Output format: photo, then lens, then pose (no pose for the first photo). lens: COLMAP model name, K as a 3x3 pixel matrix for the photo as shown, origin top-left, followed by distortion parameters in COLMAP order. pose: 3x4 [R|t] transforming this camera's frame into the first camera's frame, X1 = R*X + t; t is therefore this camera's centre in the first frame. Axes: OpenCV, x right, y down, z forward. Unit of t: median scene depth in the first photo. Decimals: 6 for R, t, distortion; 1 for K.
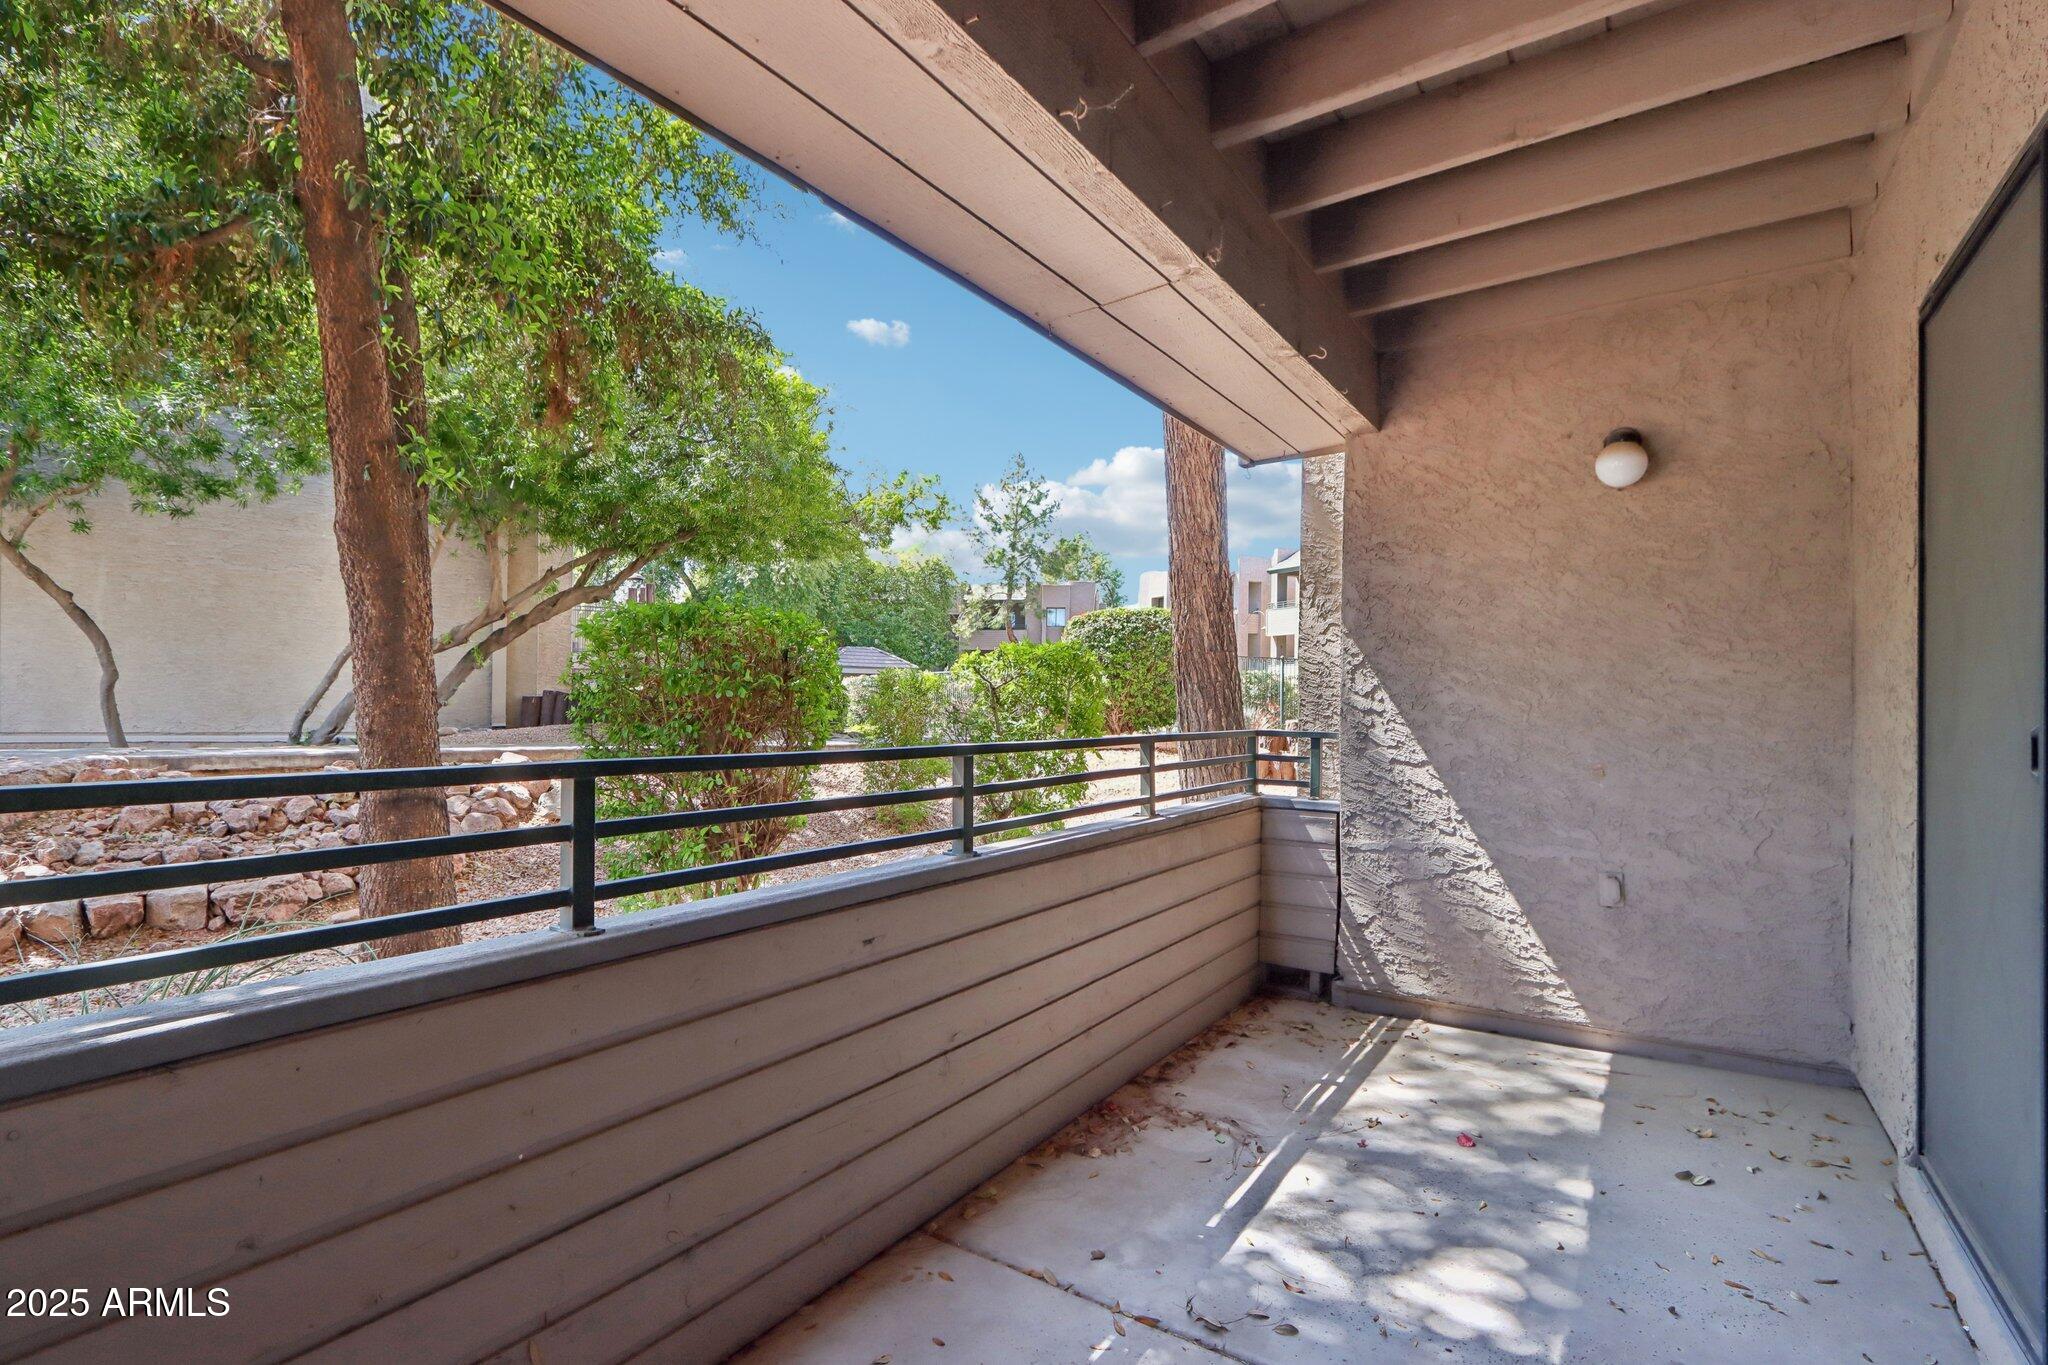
lens RADIAL K [[937.7, 0, 1022.2], [0, 937.7, 718.9], [0, 0, 1]] dist [-0.035019, -0.000027]
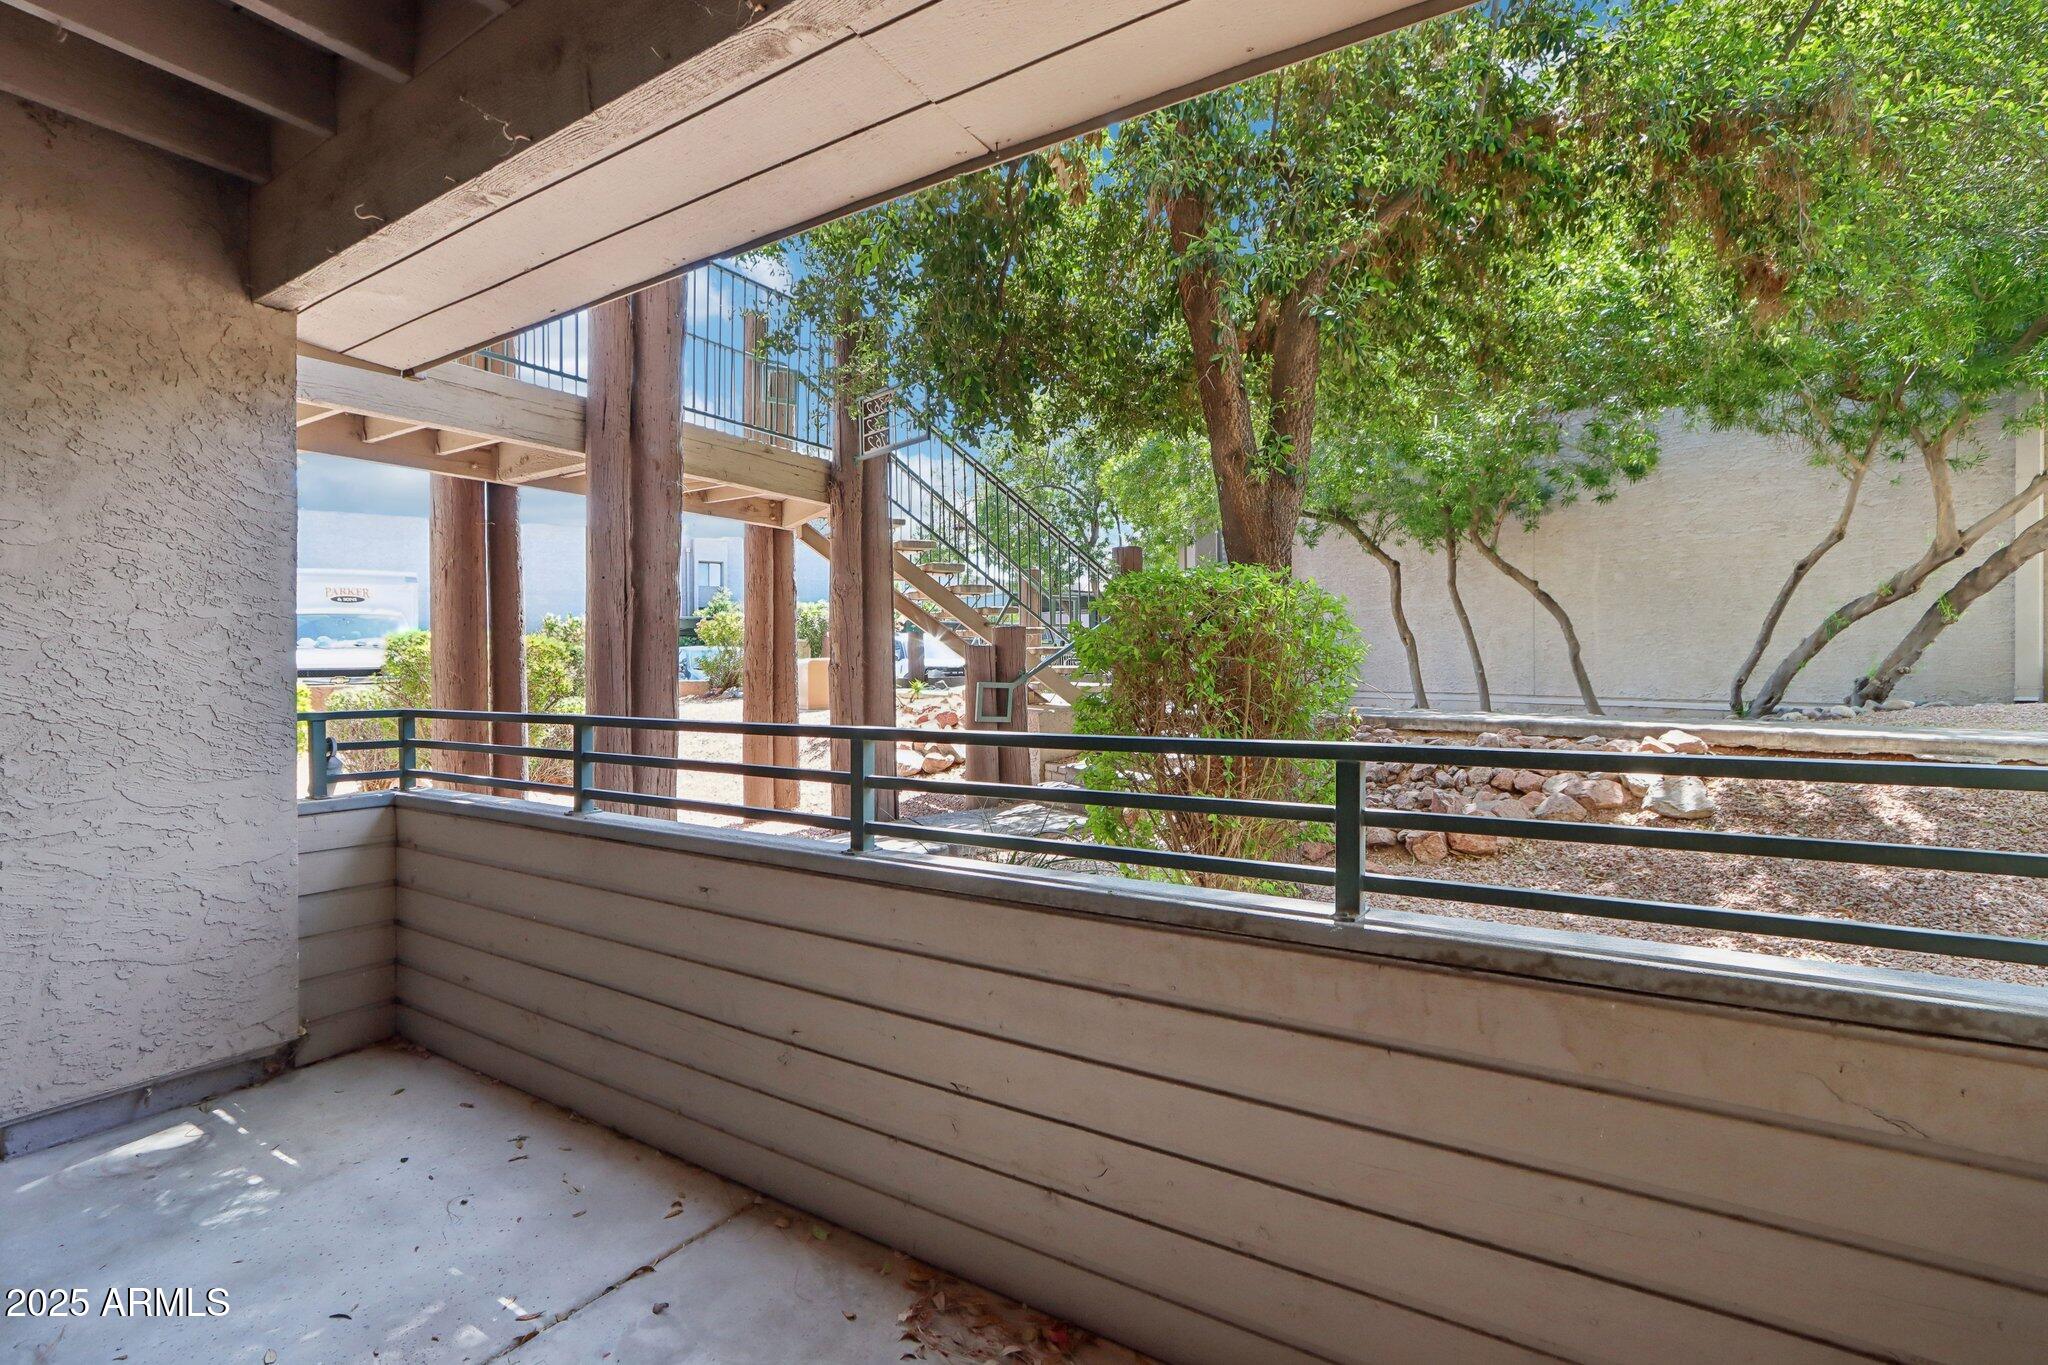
lens RADIAL K [[962.8, 0, 1024.0], [0, 962.8, 682.5], [0, 0, 1]] dist [-0.027135, 0.000038]
pose [[0.025228, 0.005957, -0.999664, 0.801807], [-0.008351, 0.999949, 0.005748, -0.020841], [0.999647, 0.008203, 0.025276, 1.067433]]
